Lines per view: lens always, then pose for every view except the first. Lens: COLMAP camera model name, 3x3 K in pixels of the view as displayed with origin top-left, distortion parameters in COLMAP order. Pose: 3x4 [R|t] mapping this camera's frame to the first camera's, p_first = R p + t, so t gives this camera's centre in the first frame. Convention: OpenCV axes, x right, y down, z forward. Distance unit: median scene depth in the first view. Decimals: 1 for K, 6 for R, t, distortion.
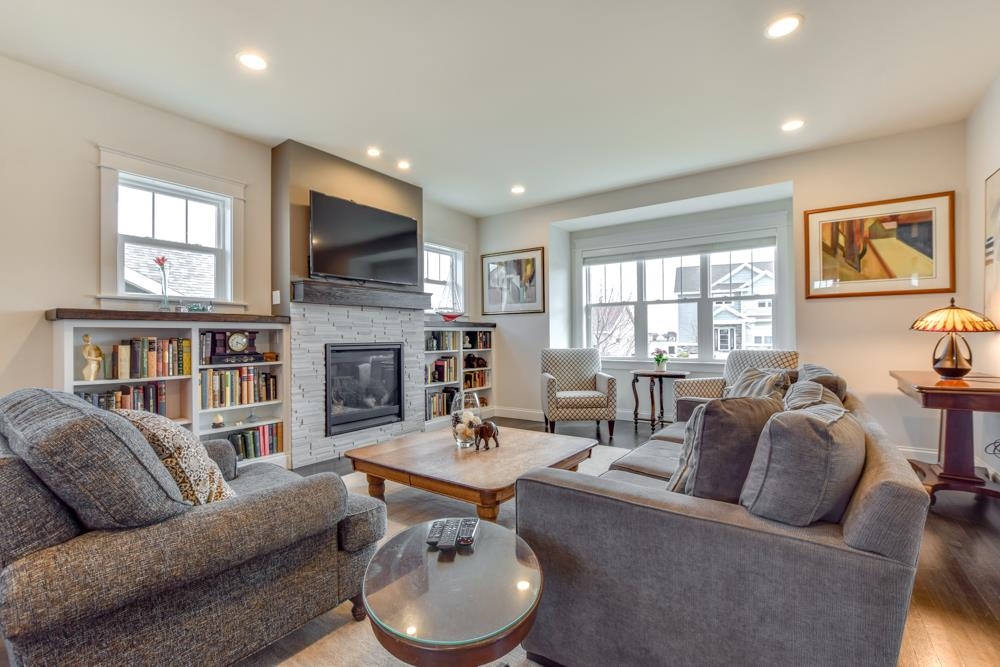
lens RADIAL K [[445.3, 0, 502.7], [0, 445.3, 335.6], [0, 0, 1]] dist [-0.025879, 0.006954]
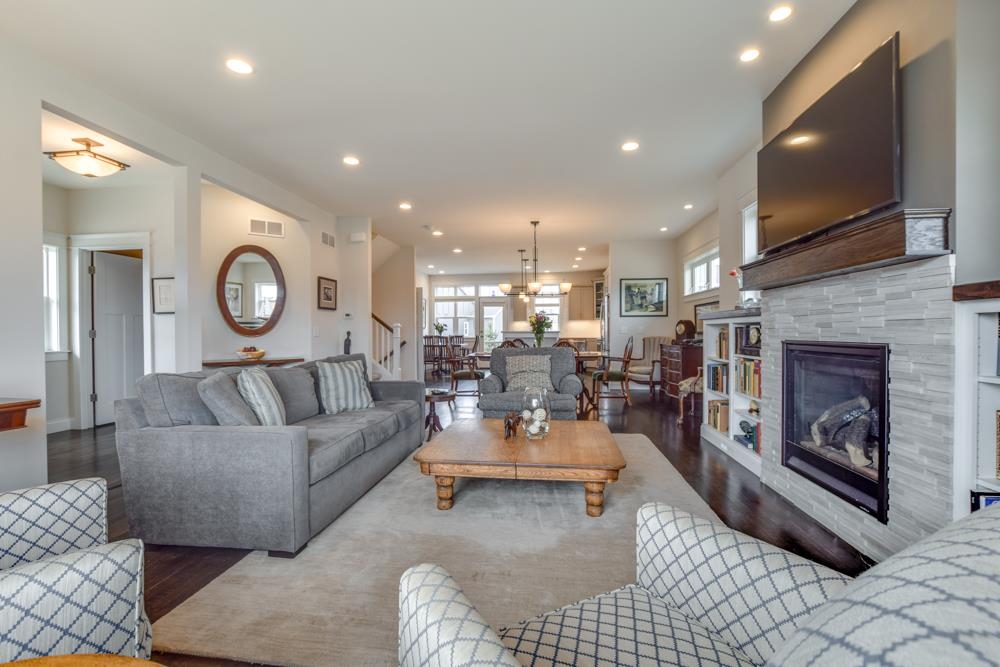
lens RADIAL K [[445.3, 0, 502.7], [0, 445.3, 335.6], [0, 0, 1]] dist [-0.025879, 0.006954]
pose [[-0.871709, 0.016955, -0.489731, 1.715546], [0.013803, 0.999854, 0.010048, -0.015375], [0.489830, 0.001999, -0.871816, 6.660432]]
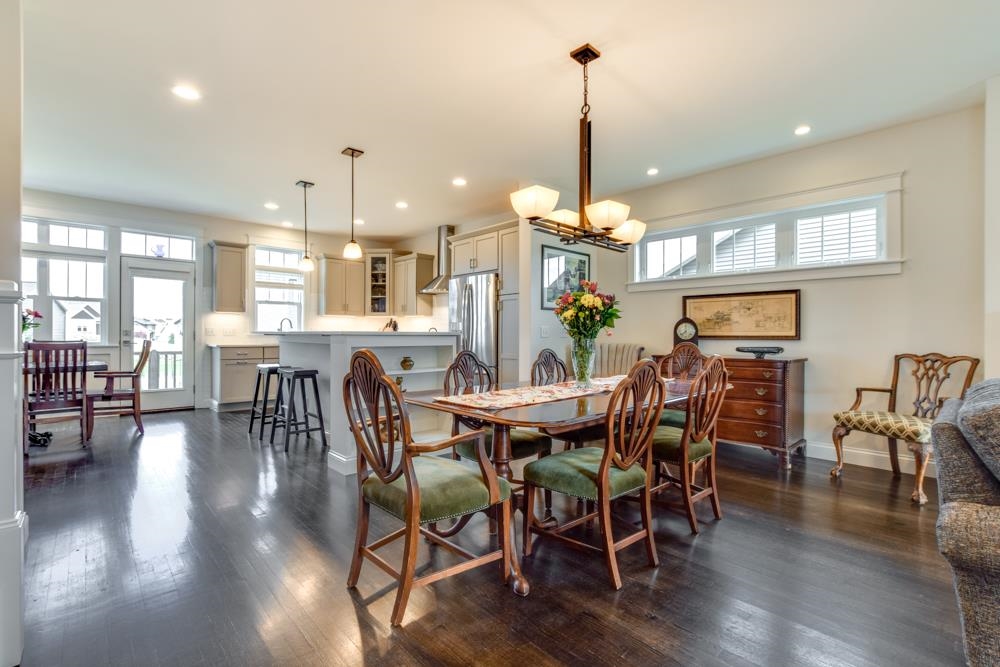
lens RADIAL K [[445.3, 0, 502.7], [0, 445.3, 335.6], [0, 0, 1]] dist [-0.025879, 0.006954]
pose [[-0.188869, 0.009052, -0.981961, 0.435911], [0.000348, 0.999958, 0.009151, -0.003291], [0.982002, 0.001386, -0.188864, -0.093518]]
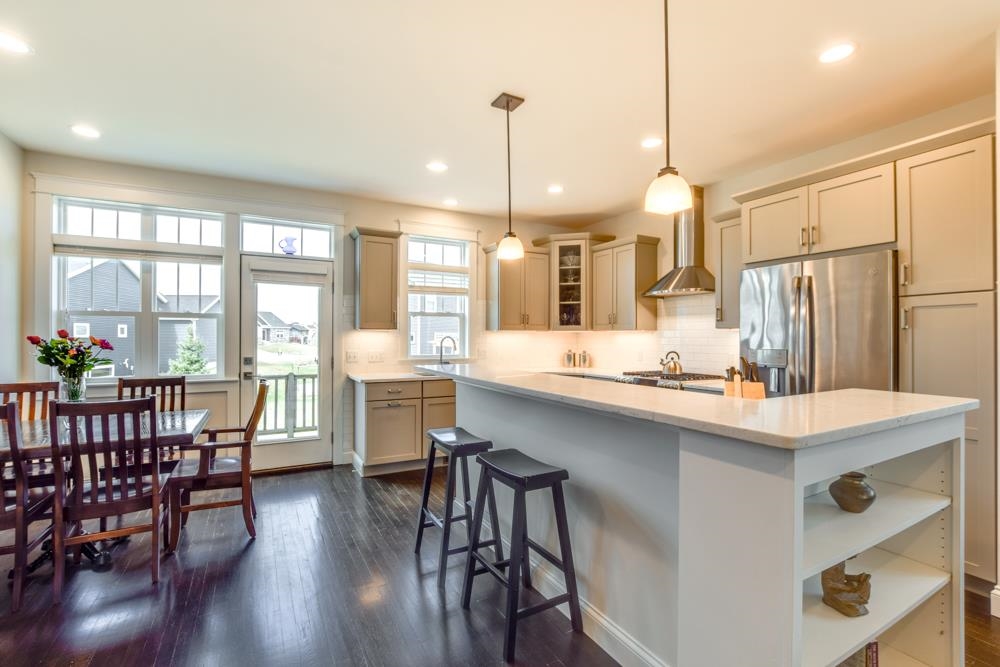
lens RADIAL K [[445.3, 0, 502.7], [0, 445.3, 335.6], [0, 0, 1]] dist [-0.025879, 0.006954]
pose [[-0.431859, 0.002481, -0.901938, -1.983397], [0.003451, 0.999993, 0.001098, -0.272205], [0.901934, -0.002638, -0.431865, -2.483640]]
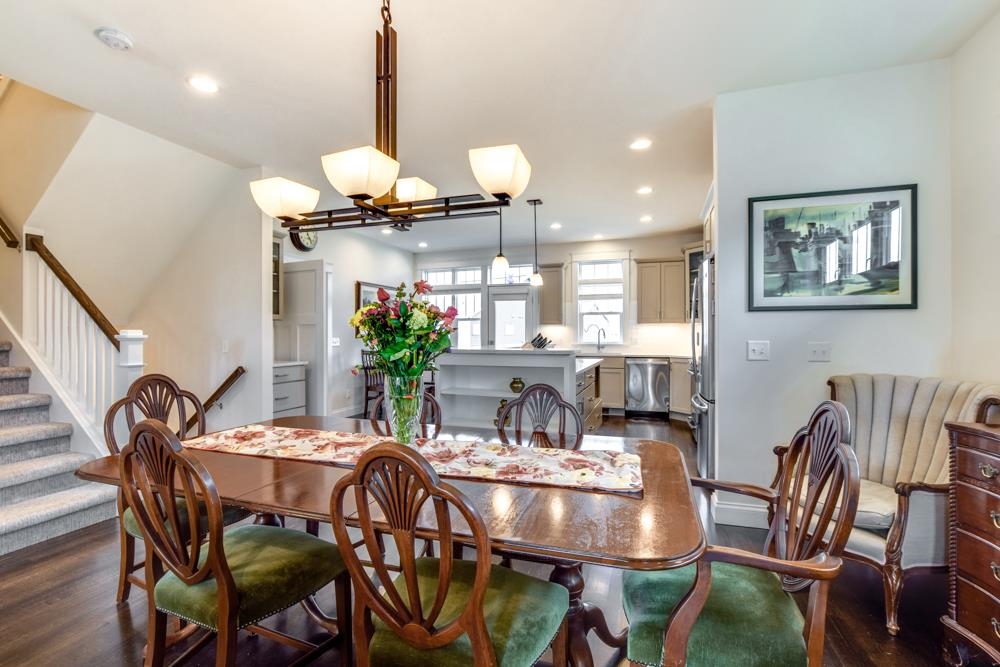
lens RADIAL K [[445.3, 0, 502.7], [0, 445.3, 335.6], [0, 0, 1]] dist [-0.025879, 0.006954]
pose [[-0.955558, 0.006182, -0.294739, -2.662531], [0.007109, 0.999973, -0.002074, -0.115971], [0.294718, -0.004077, -0.955576, 1.946938]]
